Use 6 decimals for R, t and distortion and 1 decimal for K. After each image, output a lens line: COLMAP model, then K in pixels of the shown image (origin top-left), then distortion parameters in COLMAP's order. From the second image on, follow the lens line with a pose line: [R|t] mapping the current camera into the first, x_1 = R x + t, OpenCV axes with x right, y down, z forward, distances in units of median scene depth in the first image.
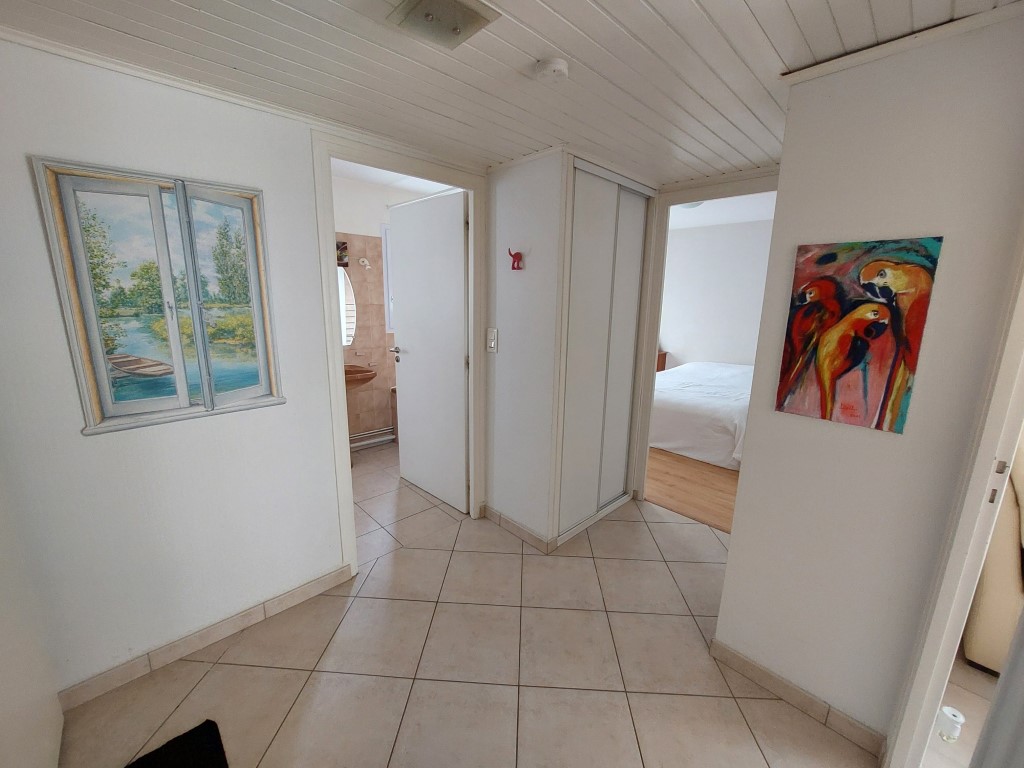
lens RADIAL K [[404.9, 0, 507.9], [0, 404.9, 377.7], [0, 0, 1]] dist [-0.021742, 0.001907]
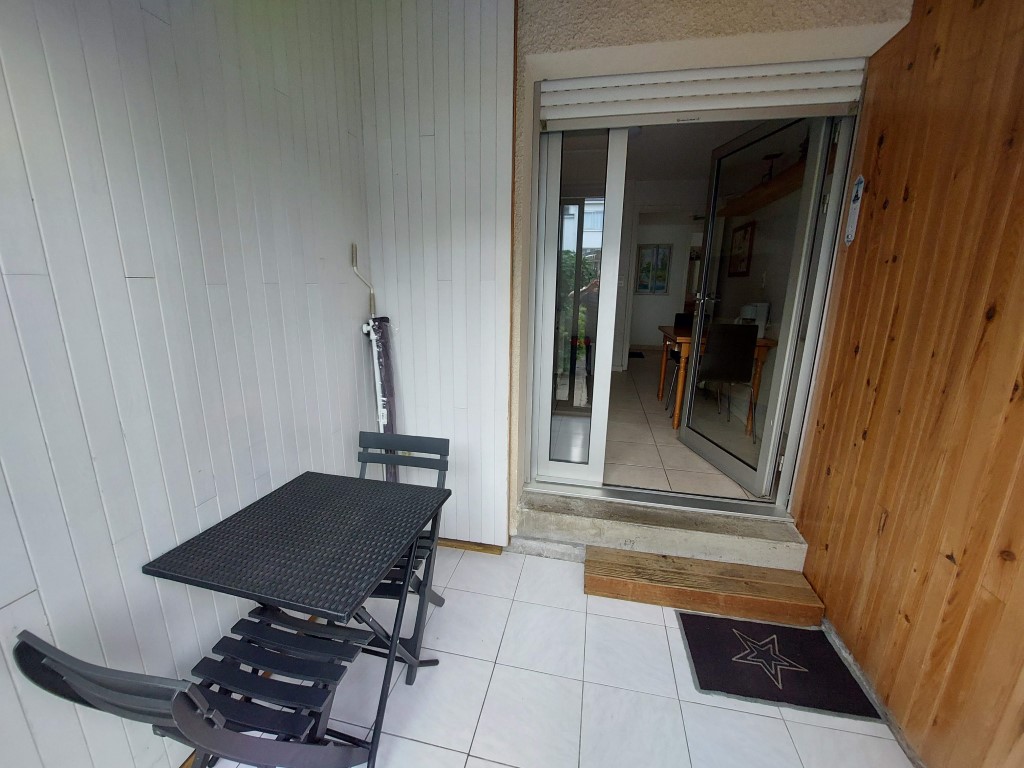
lens RADIAL K [[404.9, 0, 512.0], [0, 404.9, 379.7], [0, 0, 1]] dist [-0.021742, 0.001907]
pose [[0.556790, 0.181533, -0.810575, 2.532404], [-0.172608, 0.979812, 0.100869, 0.955874], [0.812522, 0.083749, 0.576883, -3.224970]]
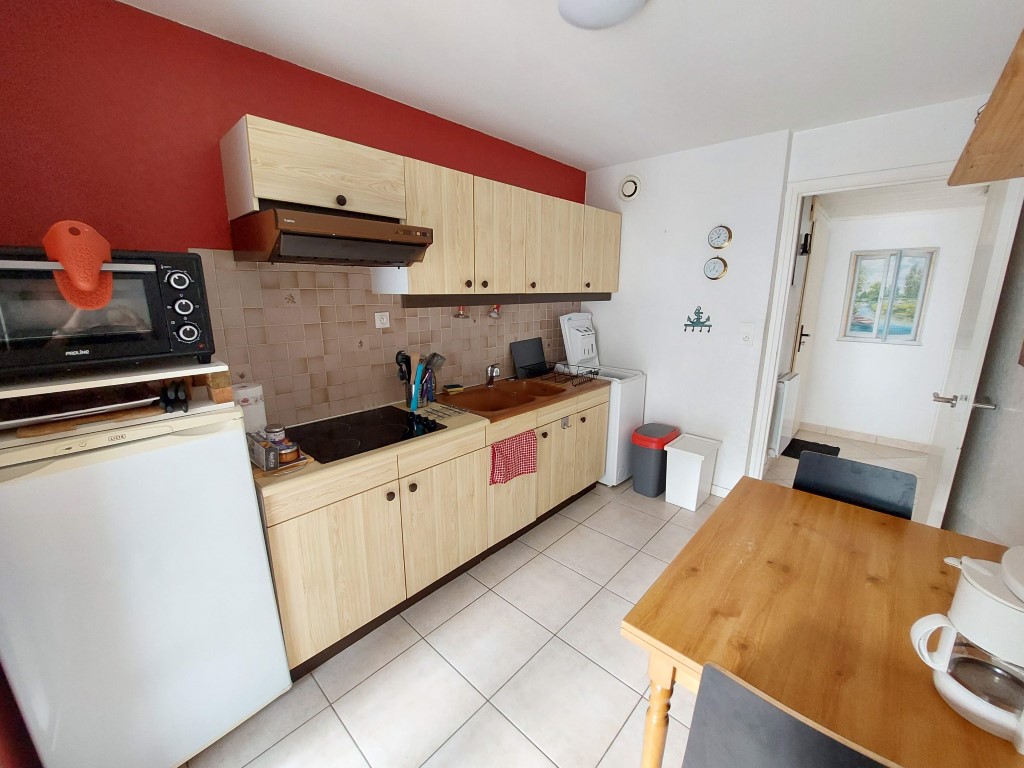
lens RADIAL K [[404.9, 0, 511.0], [0, 404.9, 380.5], [0, 0, 1]] dist [-0.021742, 0.001907]
pose [[0.051846, 0.201584, -0.978098, 1.757690], [-0.198387, 0.961974, 0.187745, 0.344517], [0.978751, 0.184308, 0.089866, -1.576655]]
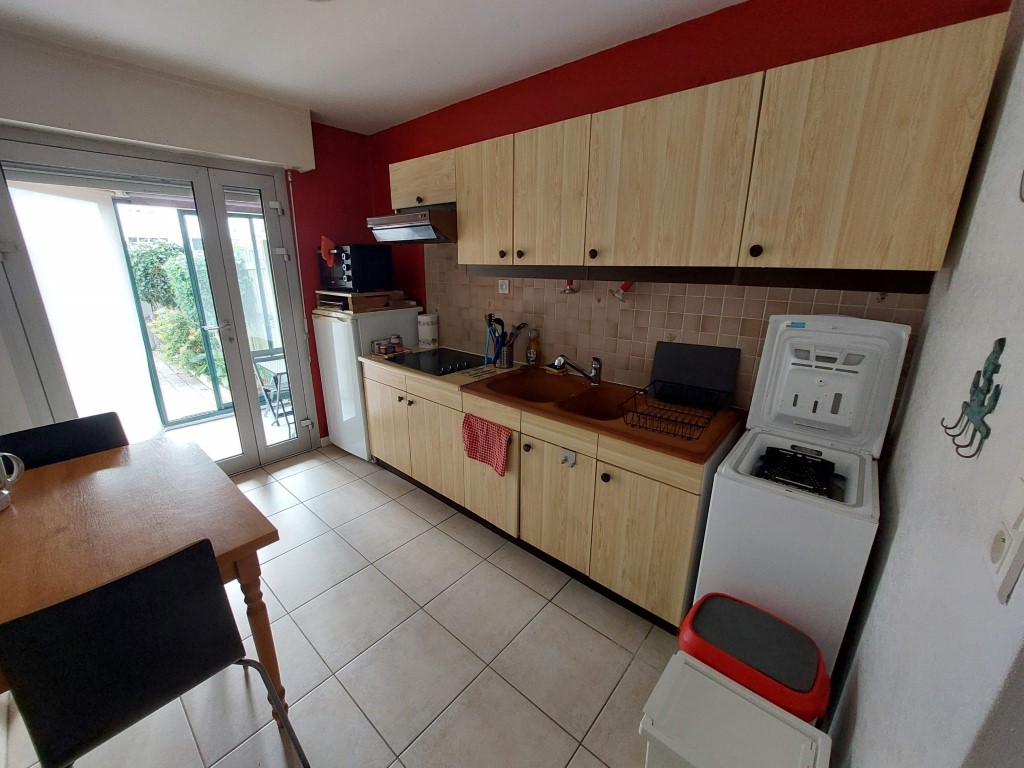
lens RADIAL K [[404.9, 0, 505.1], [0, 404.9, 379.9], [0, 0, 1]] dist [-0.021742, 0.001907]
pose [[-0.996458, 0.006013, -0.083878, 0.324210], [-0.033882, 0.884190, 0.465896, 0.033973], [0.076966, 0.467088, -0.880855, -0.166735]]
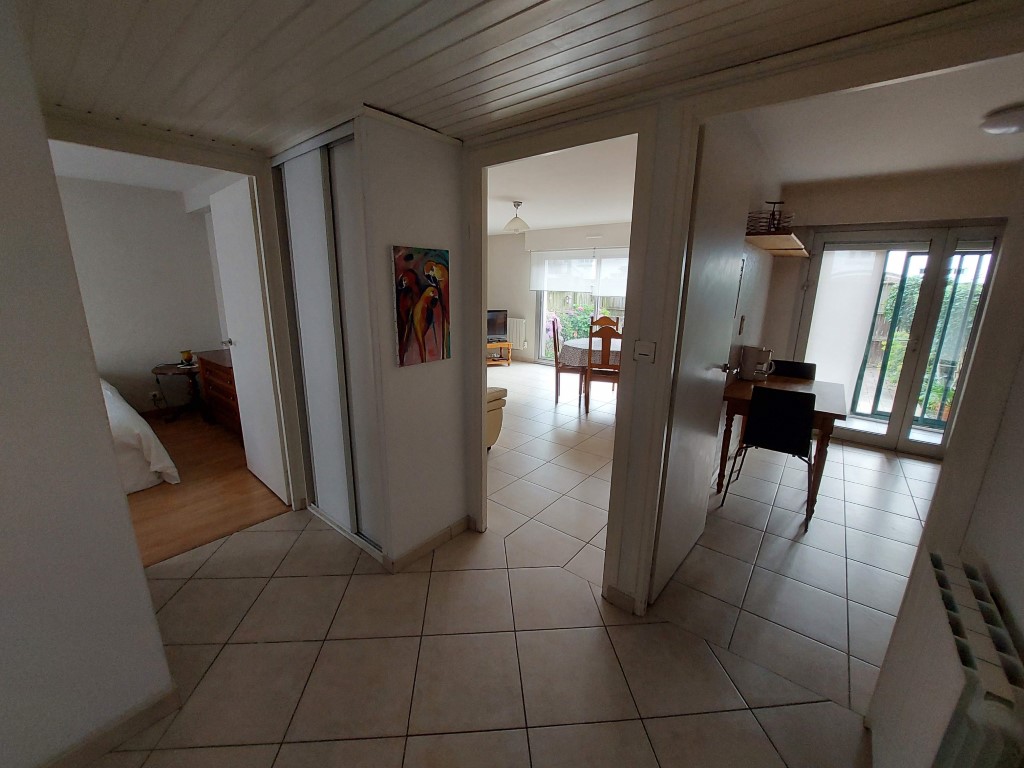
lens RADIAL K [[404.9, 0, 508.3], [0, 404.9, 379.1], [0, 0, 1]] dist [-0.021742, 0.001907]
pose [[-0.127441, -0.247011, 0.960596, -0.712625], [0.180464, 0.946552, 0.267341, -0.181282], [-0.975290, 0.207423, -0.076053, 0.754806]]
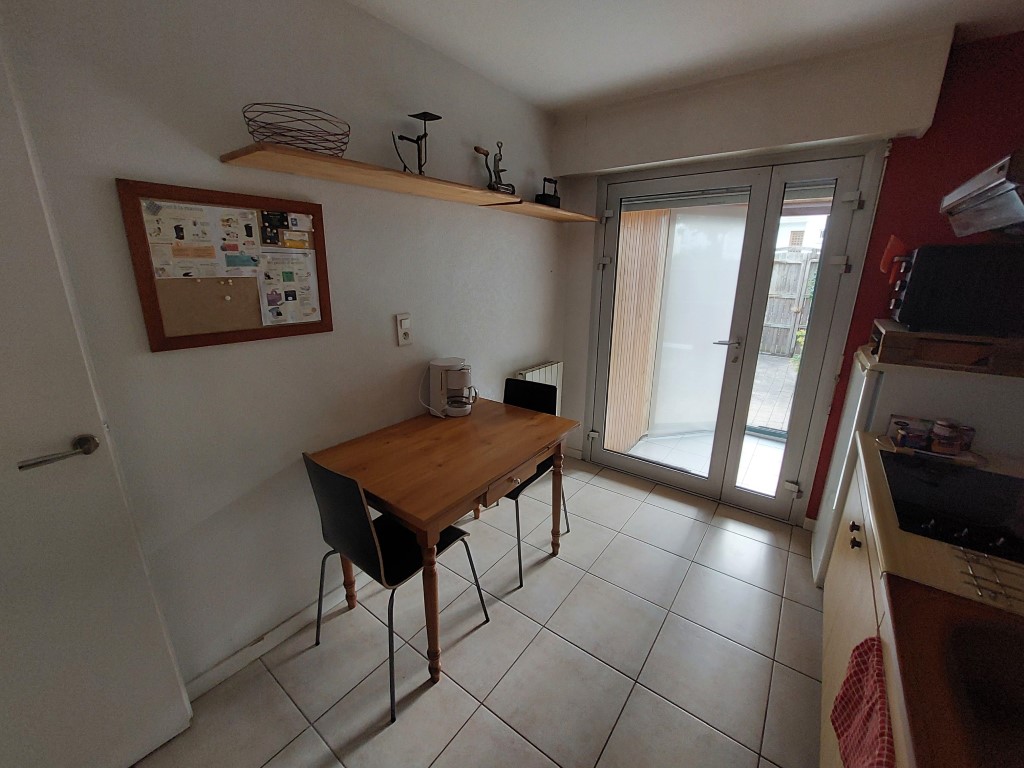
lens RADIAL K [[404.9, 0, 509.9], [0, 404.9, 382.3], [0, 0, 1]] dist [-0.021742, 0.001907]
pose [[-0.157668, -0.281151, 0.946623, -0.045857], [0.188959, 0.932310, 0.308372, 0.181821], [-0.969245, 0.227493, -0.093869, -0.933917]]
